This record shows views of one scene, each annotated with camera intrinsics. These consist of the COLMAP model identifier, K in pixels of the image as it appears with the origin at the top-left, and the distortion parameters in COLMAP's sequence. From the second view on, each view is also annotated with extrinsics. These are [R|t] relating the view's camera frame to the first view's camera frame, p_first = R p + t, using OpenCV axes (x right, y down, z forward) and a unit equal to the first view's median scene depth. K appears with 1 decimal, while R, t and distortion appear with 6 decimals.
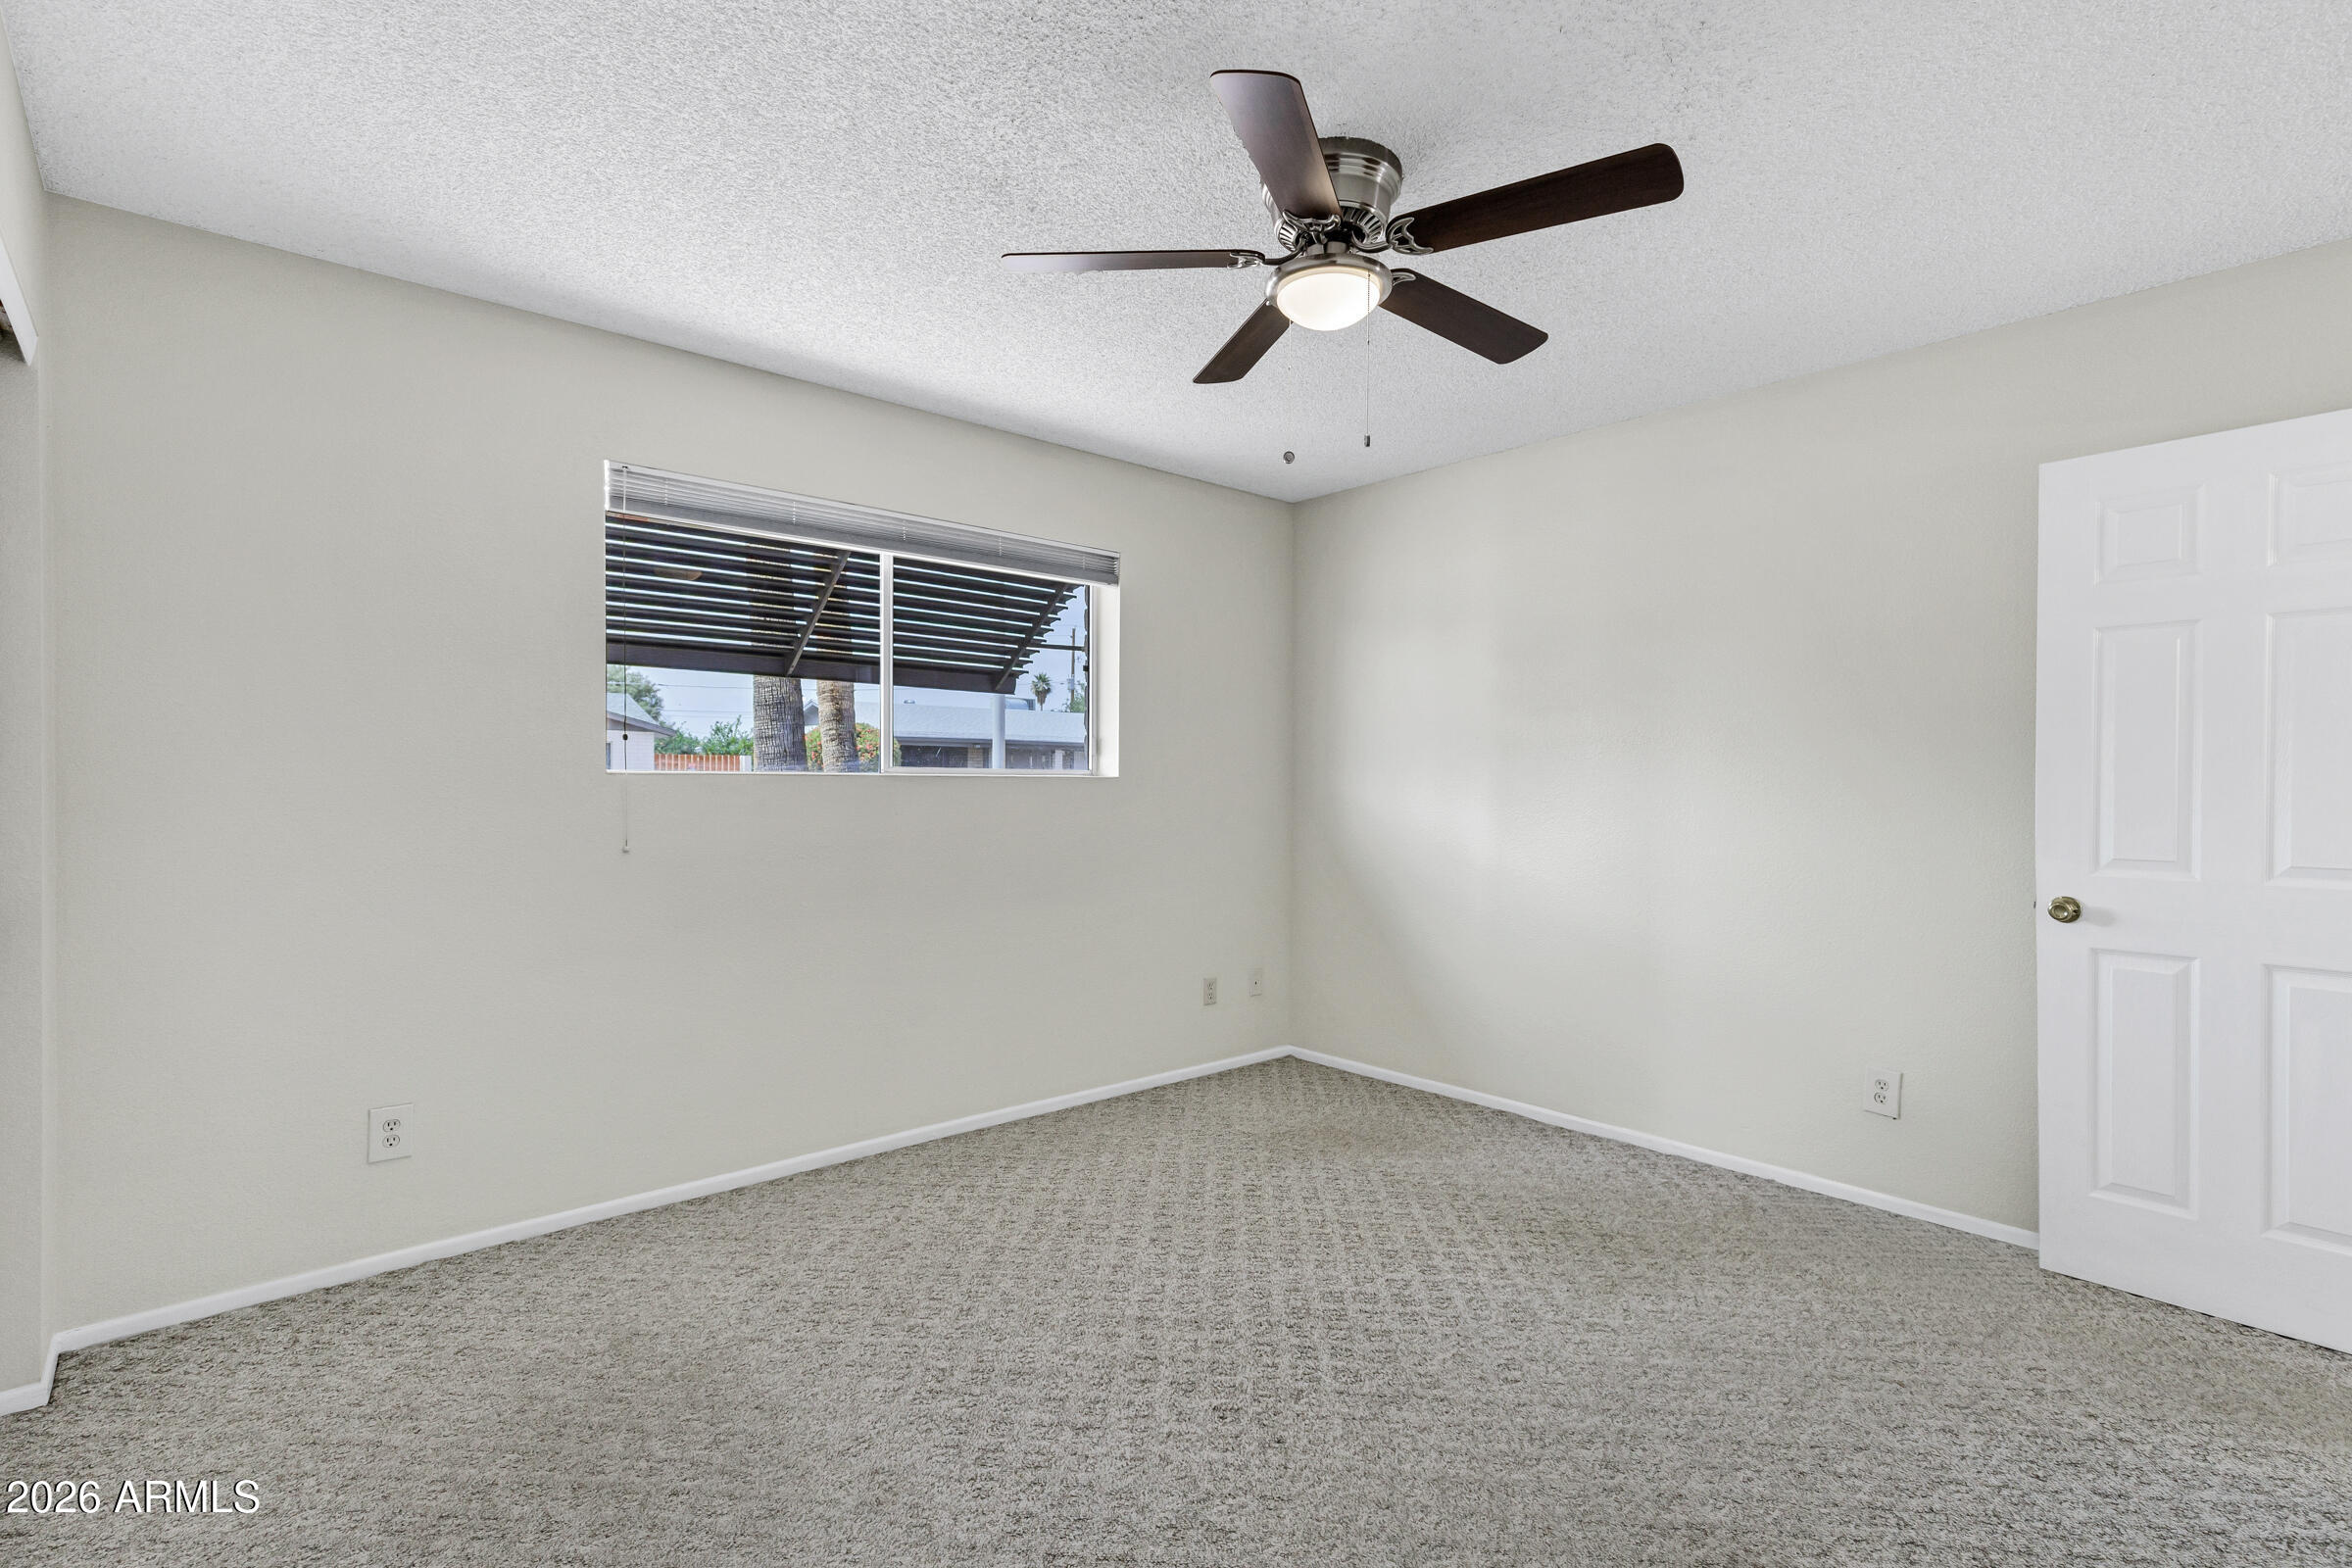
lens RADIAL K [[1099.1, 0, 1178.9], [0, 1099.1, 777.1], [0, 0, 1]] dist [0.003644, -0.000110]
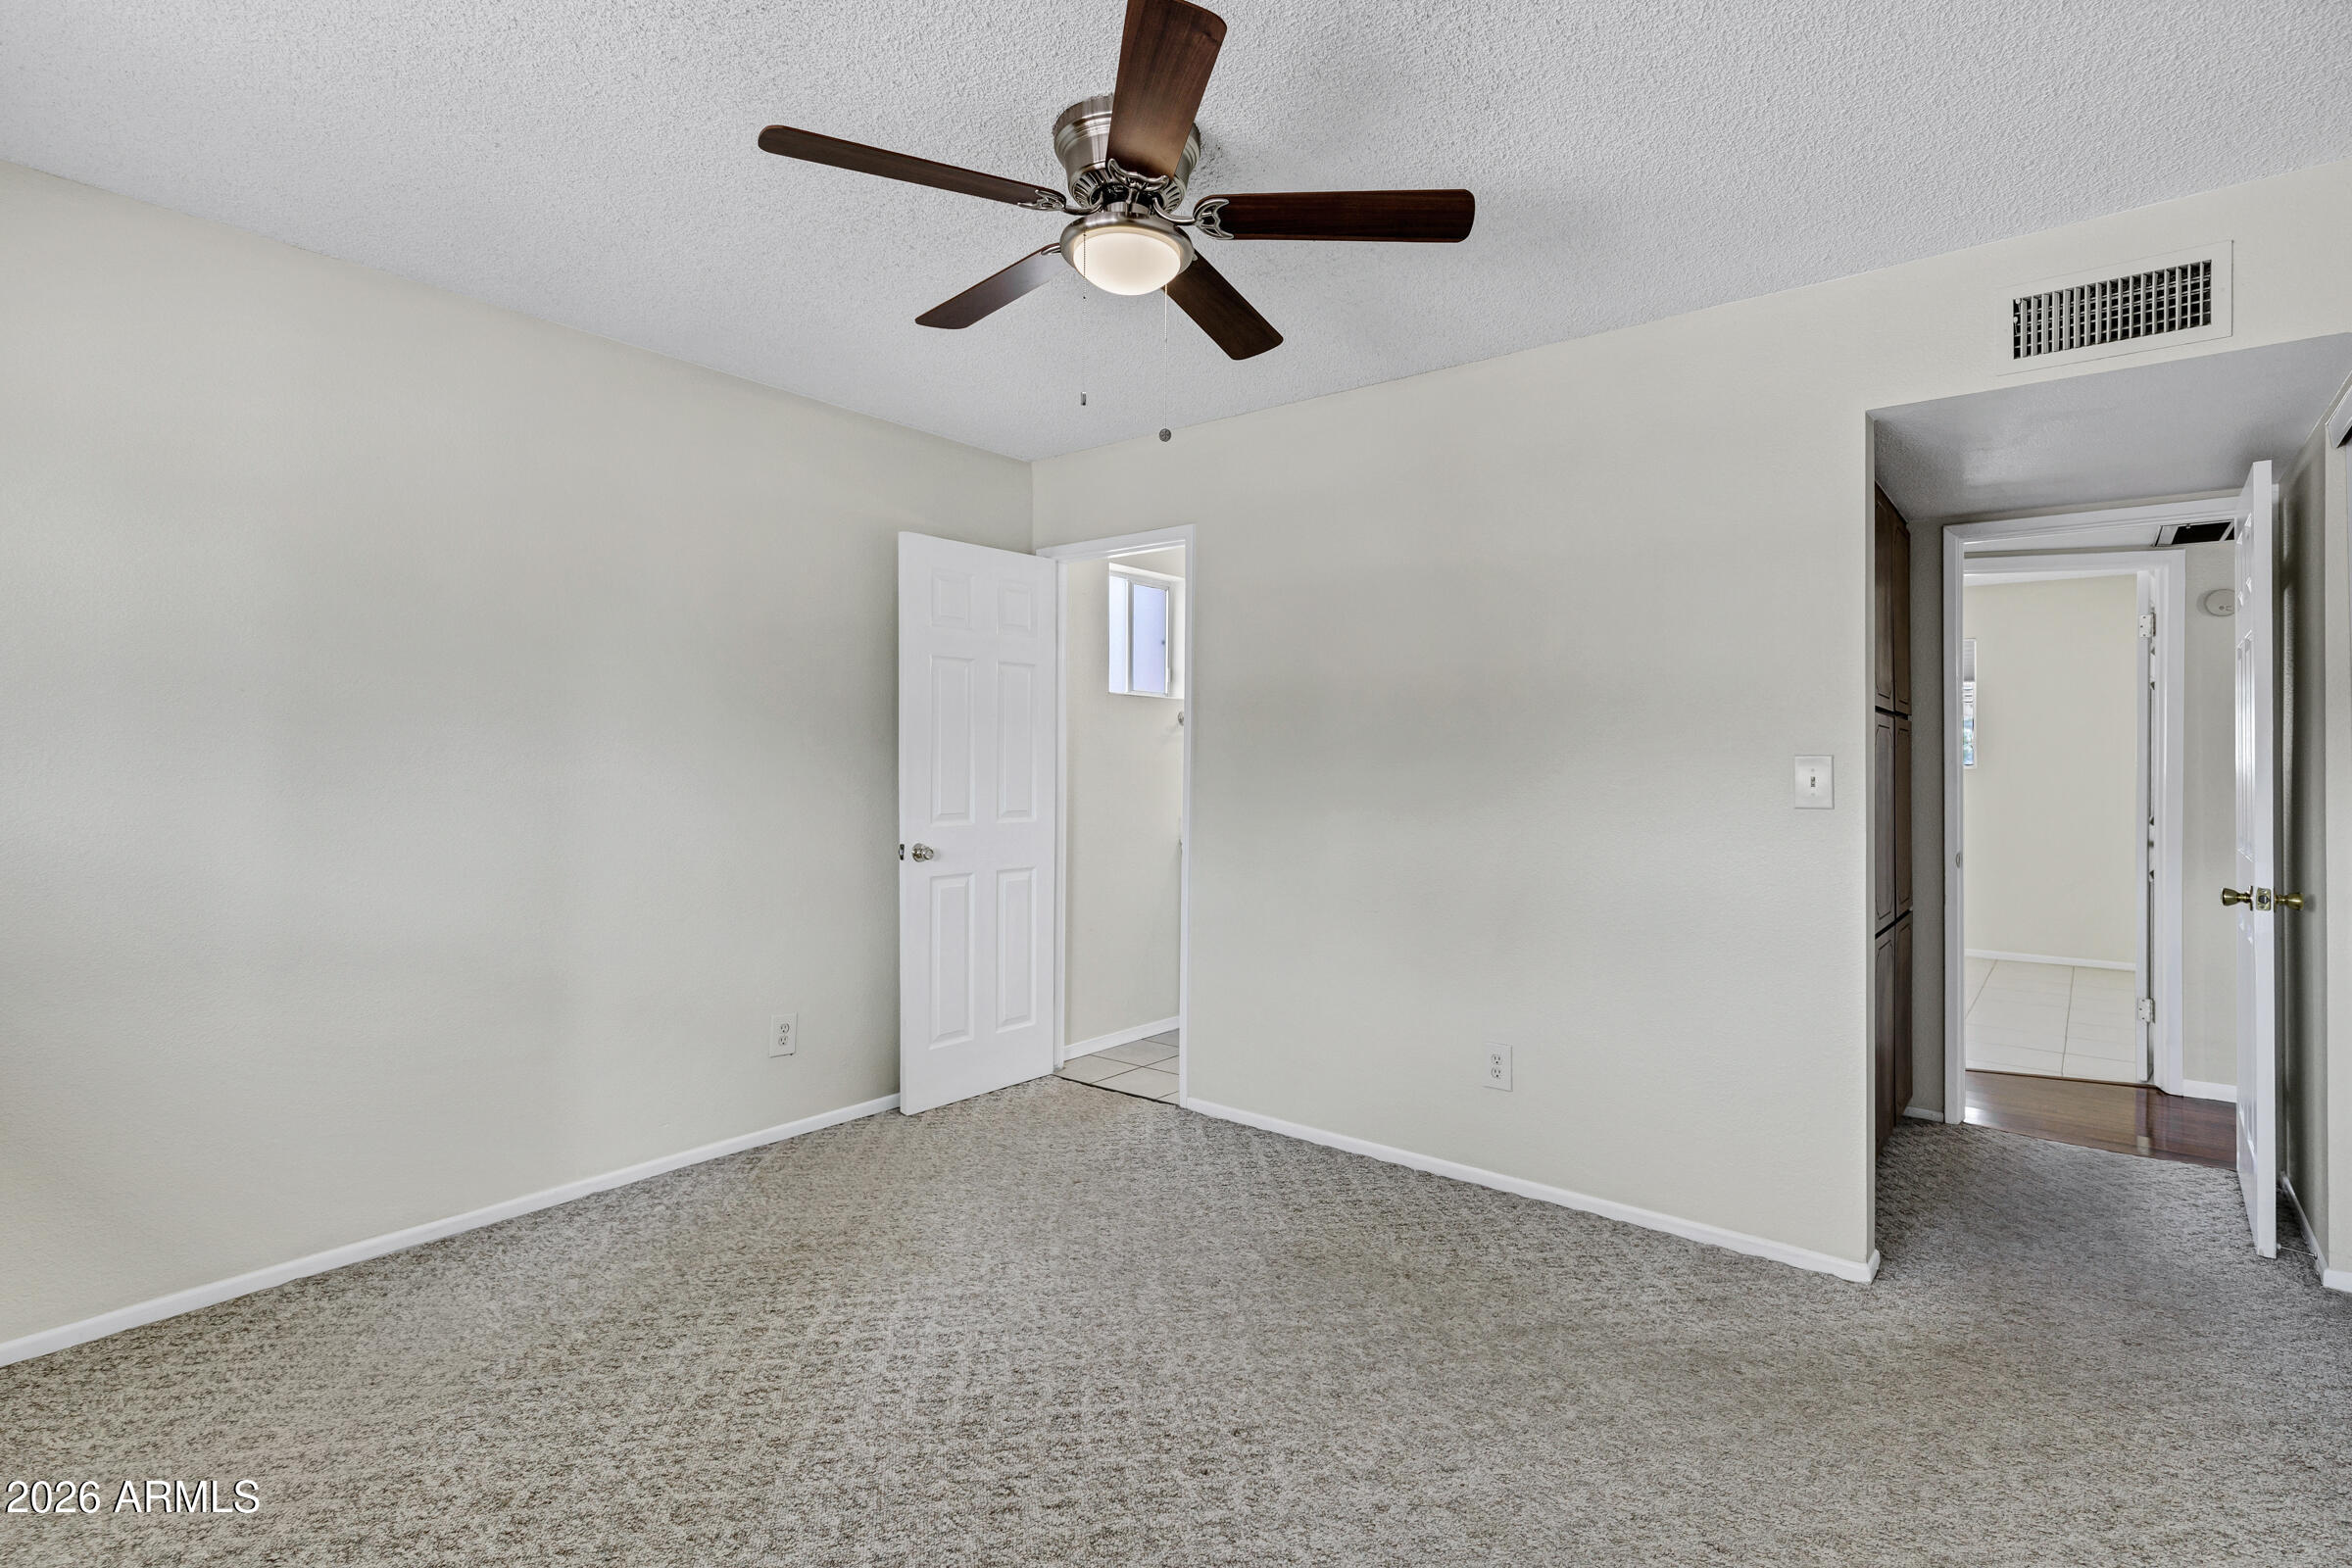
lens RADIAL K [[1099.1, 0, 1178.9], [0, 1099.1, 777.1], [0, 0, 1]] dist [0.003644, -0.000110]
pose [[-0.192193, 0.001097, 0.981356, -0.625185], [0.000859, 0.999999, -0.000950, 0.026146], [-0.981357, 0.000660, -0.192194, 0.934088]]
